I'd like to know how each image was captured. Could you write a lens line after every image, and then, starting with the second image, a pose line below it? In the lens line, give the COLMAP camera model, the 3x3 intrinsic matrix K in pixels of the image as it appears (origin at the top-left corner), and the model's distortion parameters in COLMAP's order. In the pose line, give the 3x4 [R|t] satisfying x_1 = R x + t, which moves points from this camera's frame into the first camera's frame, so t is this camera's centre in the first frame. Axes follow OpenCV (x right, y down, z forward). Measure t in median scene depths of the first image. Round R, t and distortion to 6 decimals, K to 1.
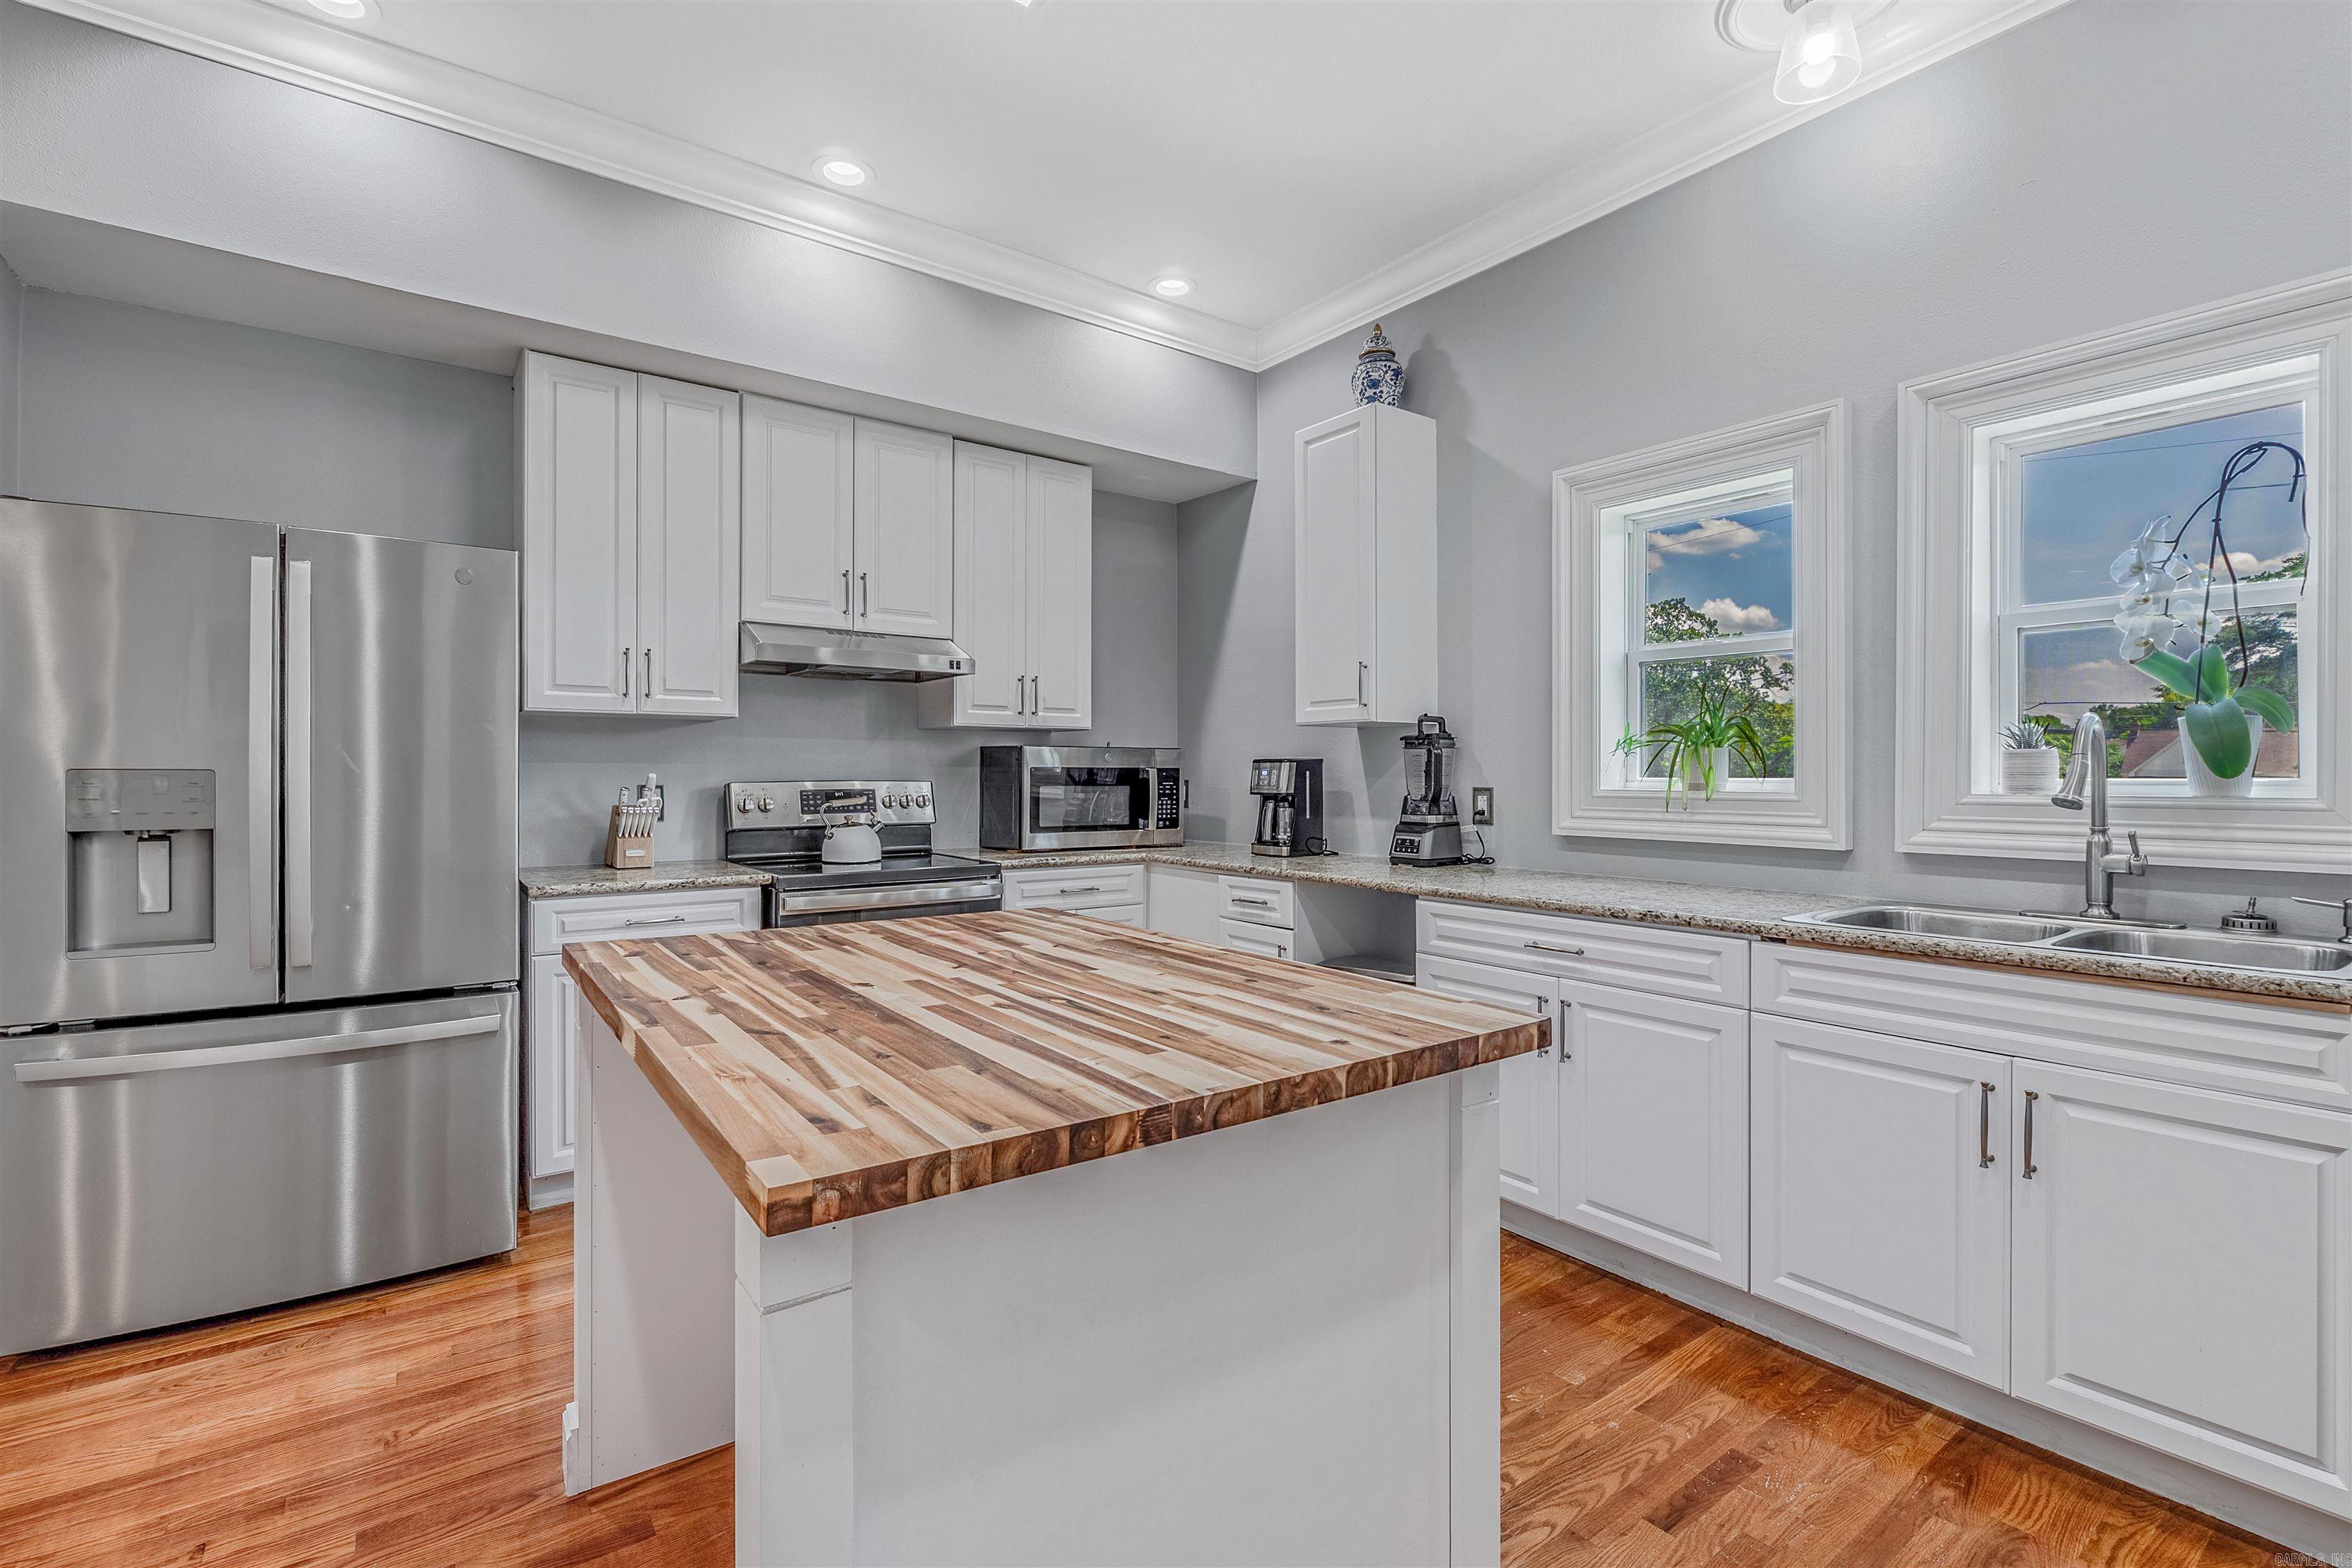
lens RADIAL K [[1047.9, 0, 1172.6], [0, 1047.9, 778.0], [0, 0, 1]] dist [-0.009653, -0.000097]
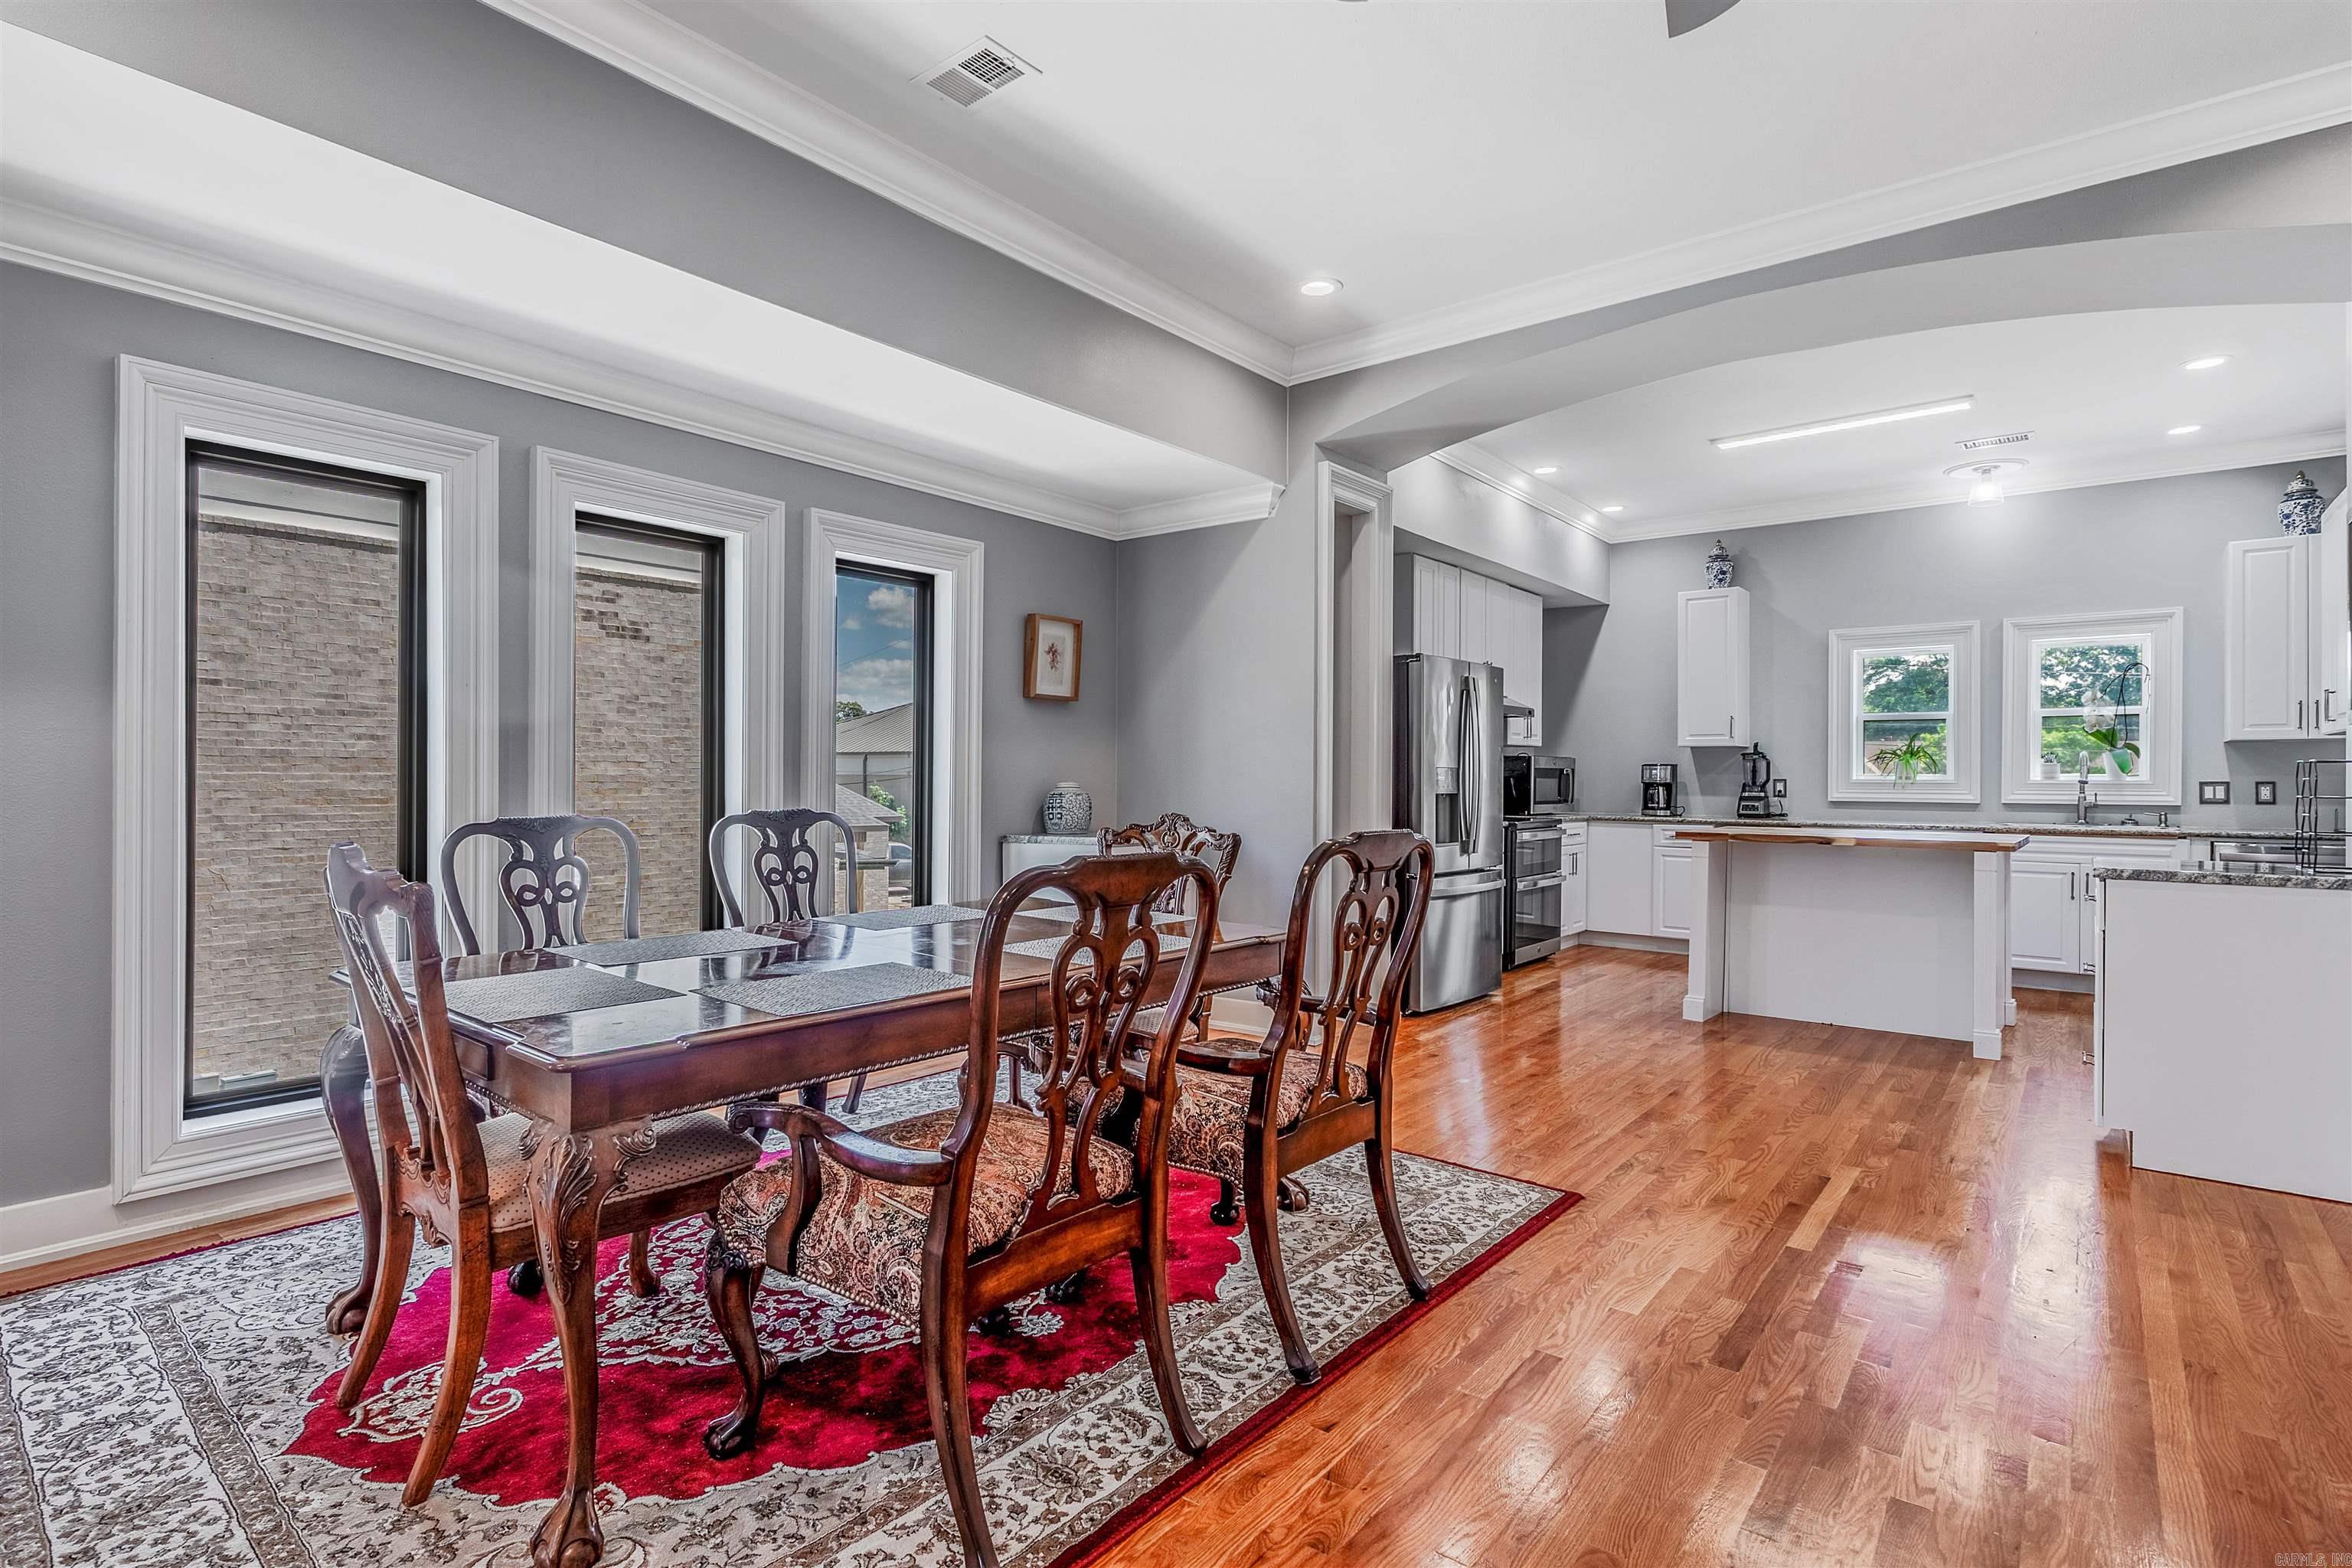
lens RADIAL K [[1143.2, 0, 1168.7], [0, 1143.2, 776.9], [0, 0, 1]] dist [-0.008578, -0.000069]
pose [[0.967114, 0.003776, 0.254314, -1.421326], [-0.002523, 0.999983, -0.005253, 0.019693], [-0.254330, 0.004439, 0.967107, -0.837964]]
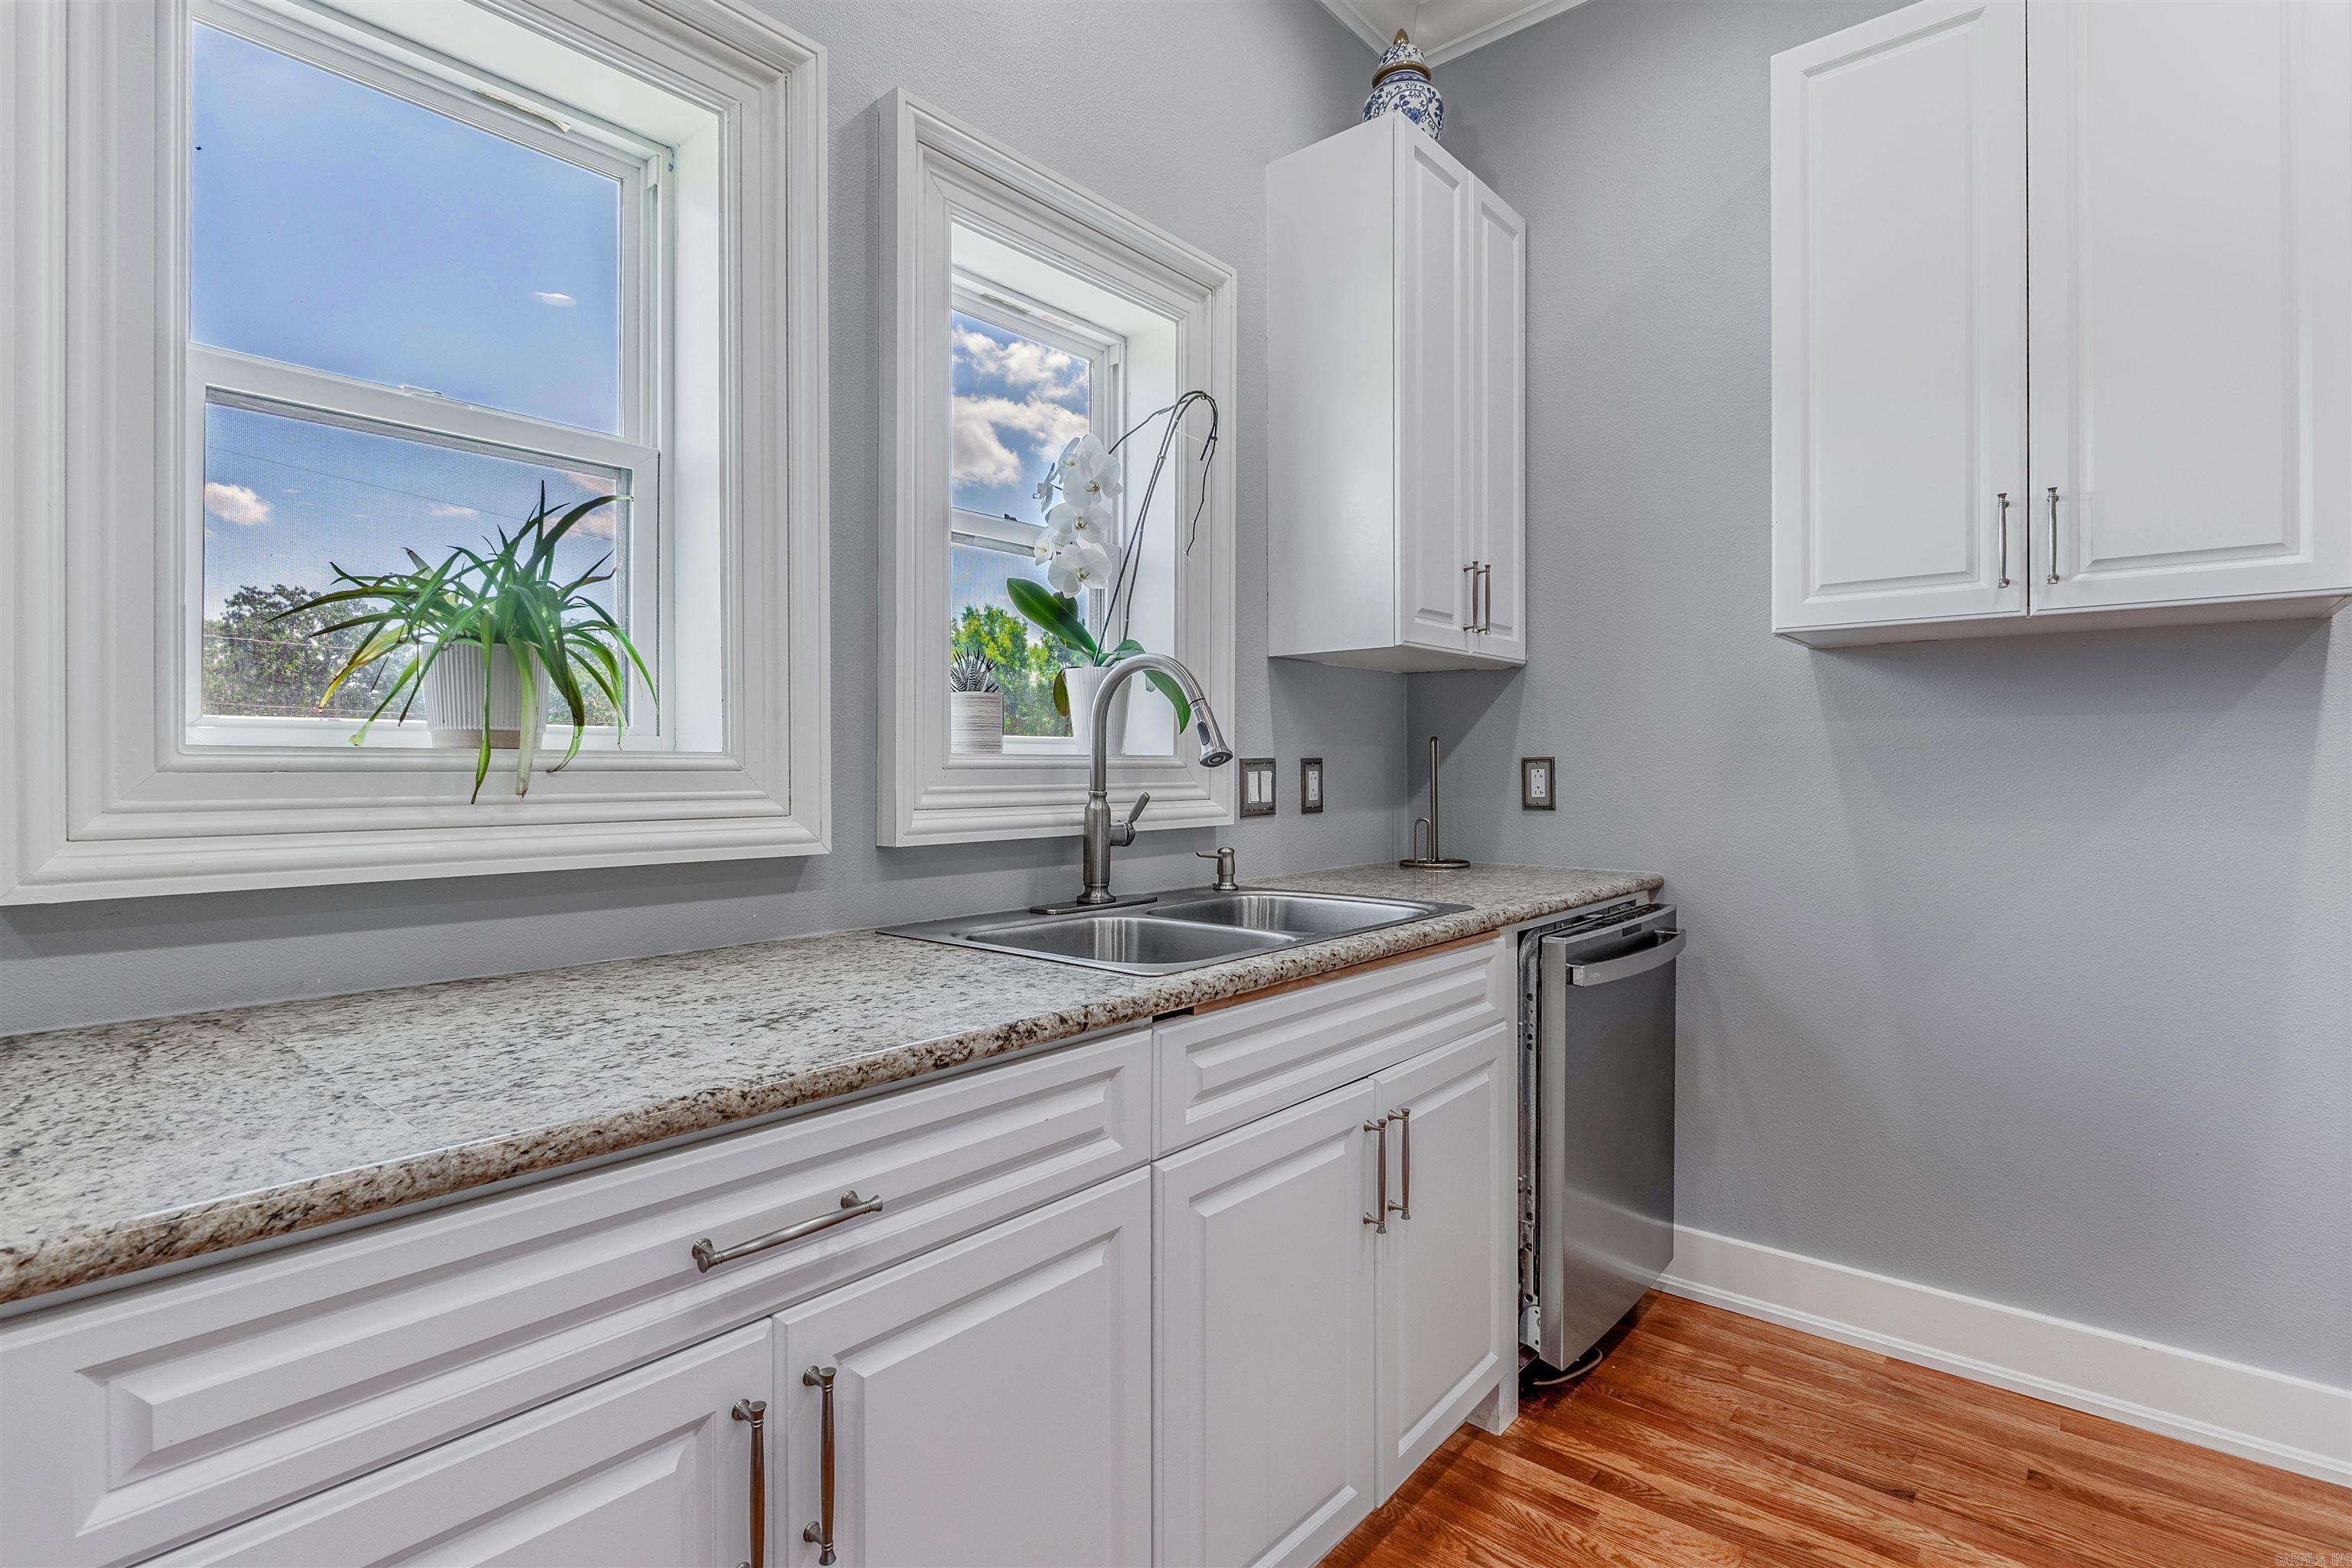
lens RADIAL K [[1133.2, 0, 1176.7], [0, 1133.2, 771.9], [0, 0, 1]] dist [-0.003227, -0.000837]
pose [[-0.220376, -0.002717, 0.975411, 0.003887], [0.007095, 0.999965, 0.004389, 0.017754], [-0.975389, 0.007888, -0.220349, 0.711355]]
